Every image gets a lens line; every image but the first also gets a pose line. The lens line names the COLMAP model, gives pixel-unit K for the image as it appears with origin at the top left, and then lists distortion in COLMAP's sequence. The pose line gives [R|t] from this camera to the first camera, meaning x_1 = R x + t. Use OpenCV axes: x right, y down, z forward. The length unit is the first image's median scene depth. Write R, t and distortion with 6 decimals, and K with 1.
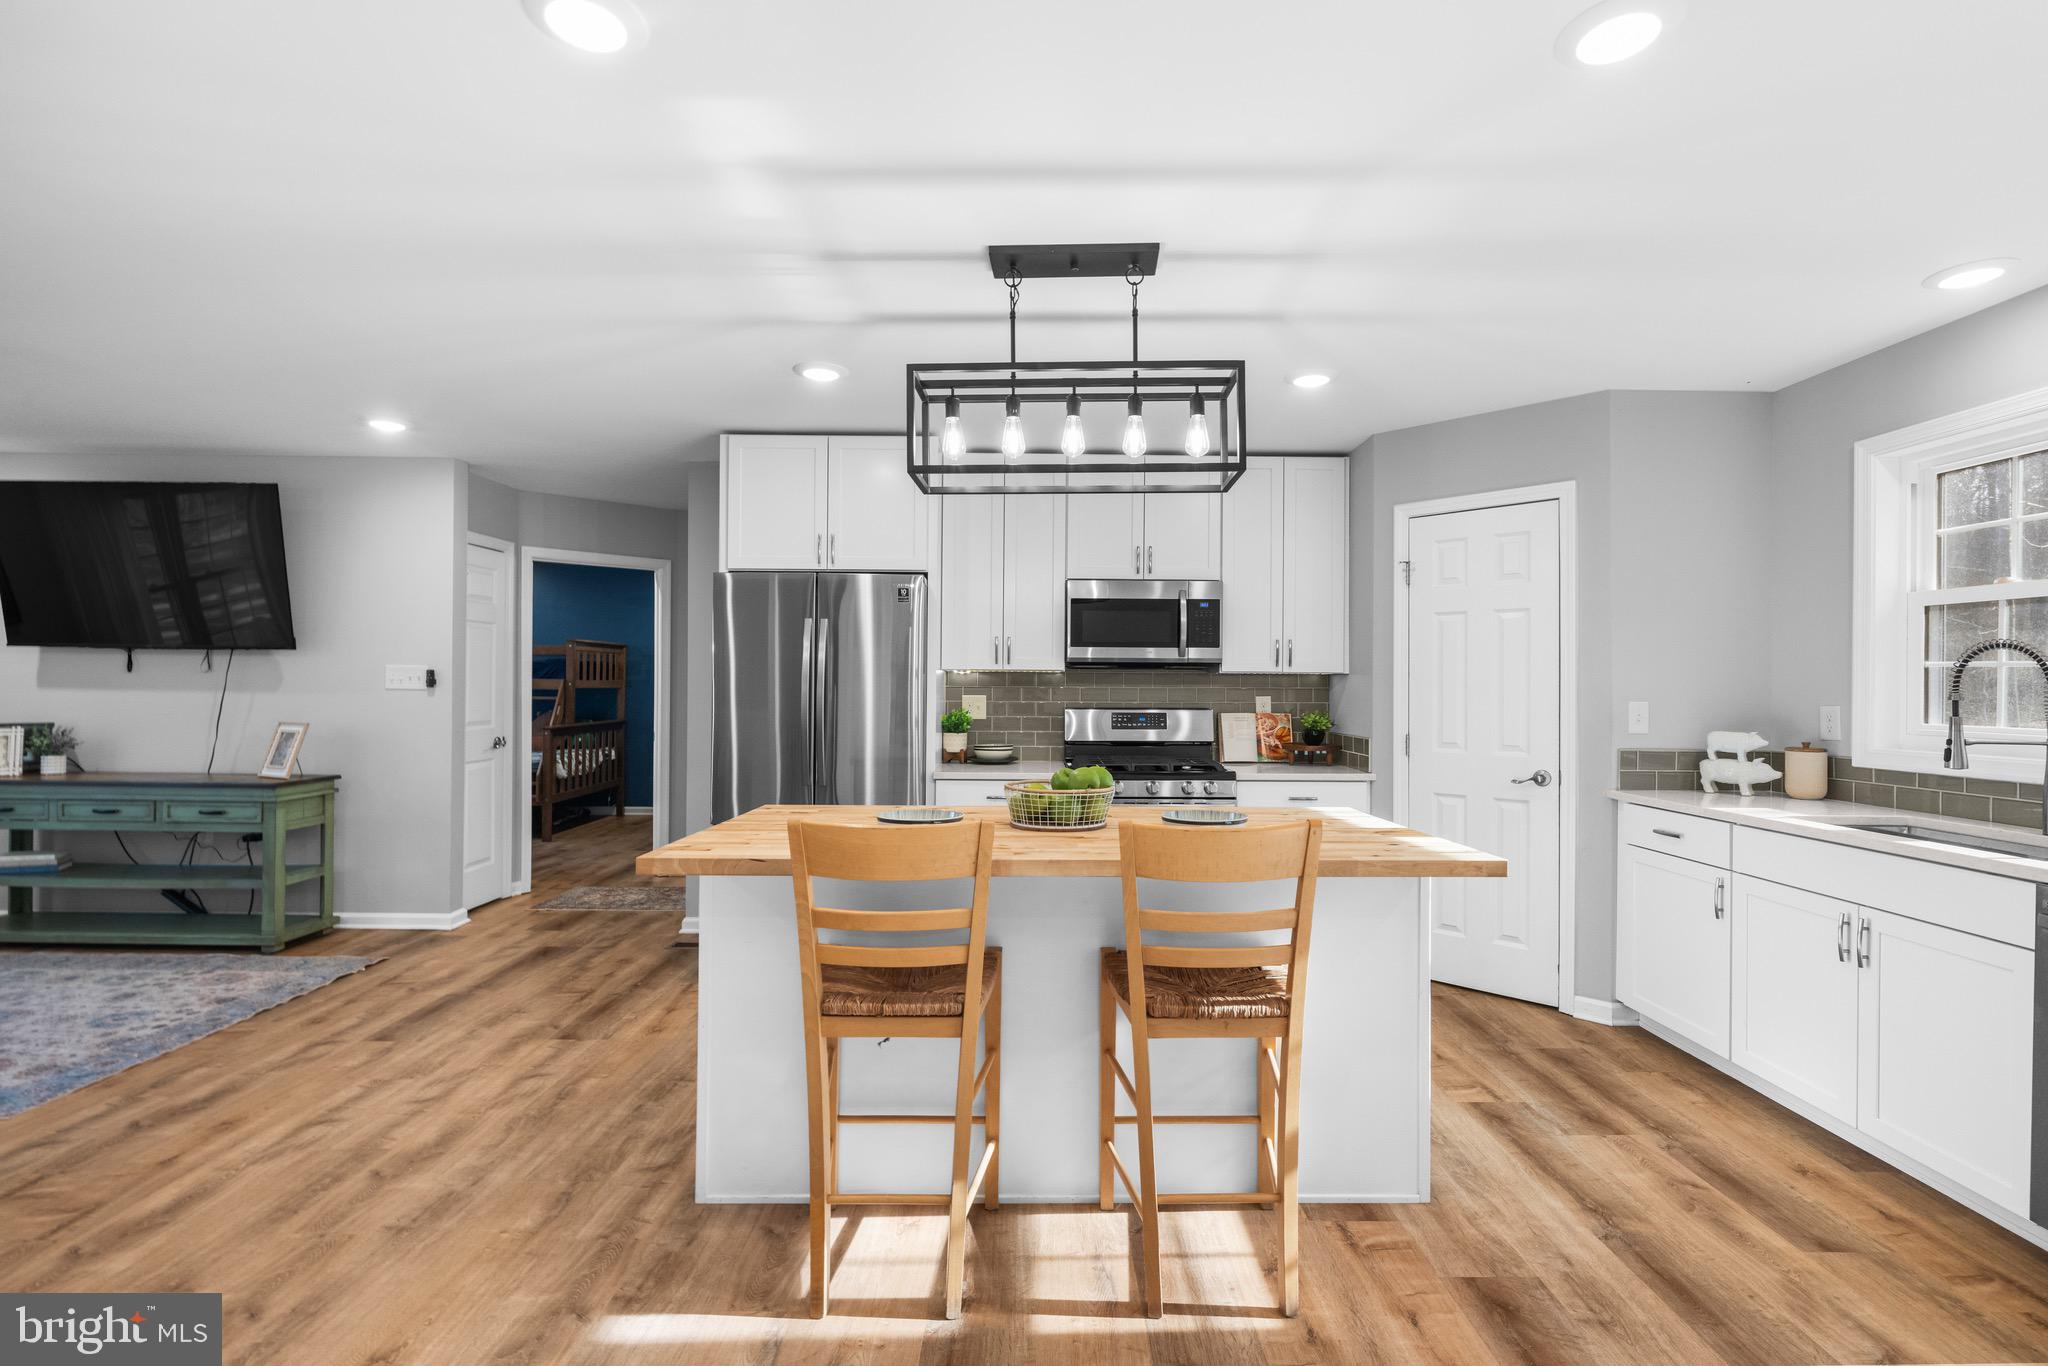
lens RADIAL K [[920.8, 0, 1031.0], [0, 920.8, 683.9], [0, 0, 1]] dist [0.000889, -0.000022]
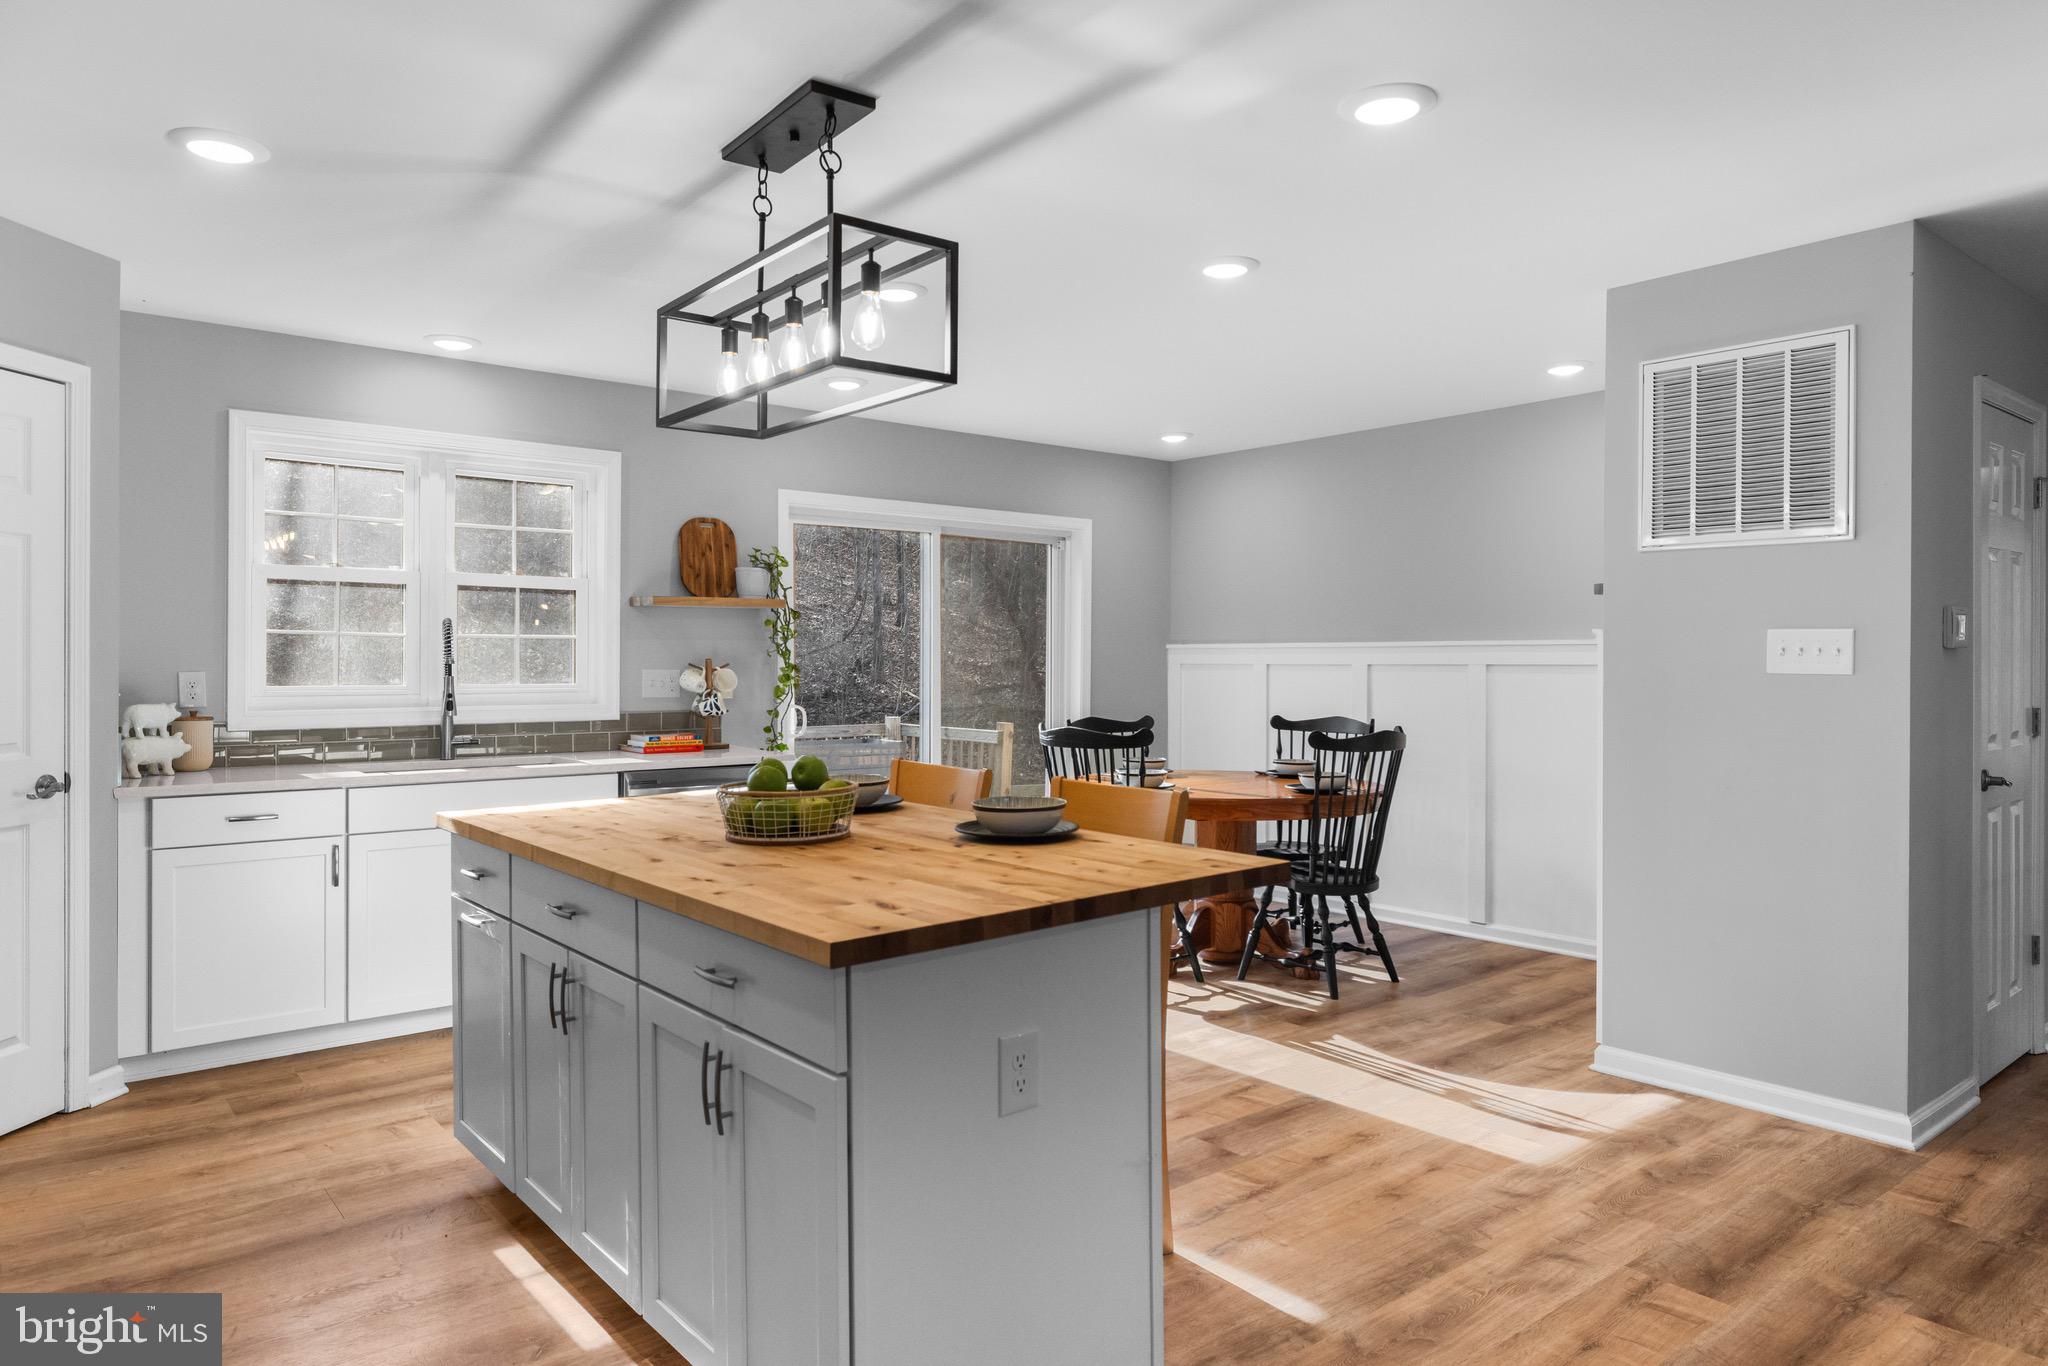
lens RADIAL K [[1306.0, 0, 1020.6], [0, 1306.0, 664.7], [0, 0, 1]] dist [0.005579, 0.000065]
pose [[-0.632312, -0.012139, 0.774619, -0.702159], [-0.008479, 0.999926, 0.008748, -0.003140], [-0.774667, -0.001037, -0.632368, 1.138121]]
